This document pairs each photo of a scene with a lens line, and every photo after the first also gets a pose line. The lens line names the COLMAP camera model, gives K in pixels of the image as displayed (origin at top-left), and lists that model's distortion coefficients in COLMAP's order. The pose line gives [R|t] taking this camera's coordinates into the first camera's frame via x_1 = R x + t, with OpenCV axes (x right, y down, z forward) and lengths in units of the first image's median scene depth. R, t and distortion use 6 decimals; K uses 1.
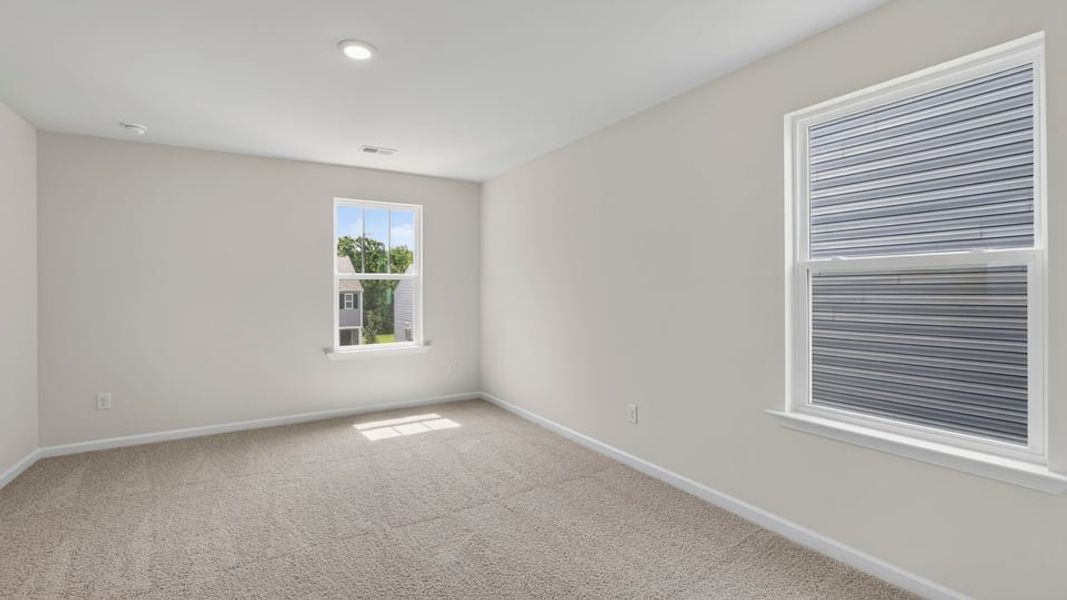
lens RADIAL K [[464.0, 0, 529.2], [0, 464.0, 297.5], [0, 0, 1]] dist [-0.022077, 0.002970]
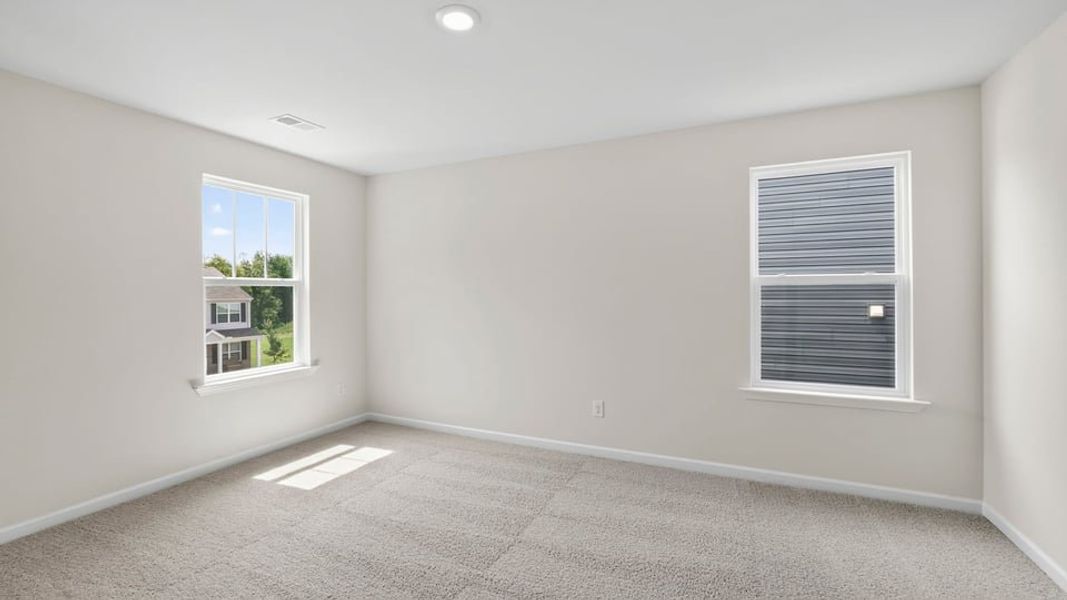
lens RADIAL K [[464.0, 0, 536.0], [0, 464.0, 294.8], [0, 0, 1]] dist [-0.022077, 0.002970]
pose [[0.838569, -0.005034, 0.544771, -0.406674], [0.011559, 0.999897, -0.008554, -0.012219], [-0.544672, 0.013470, 0.838541, 0.114149]]
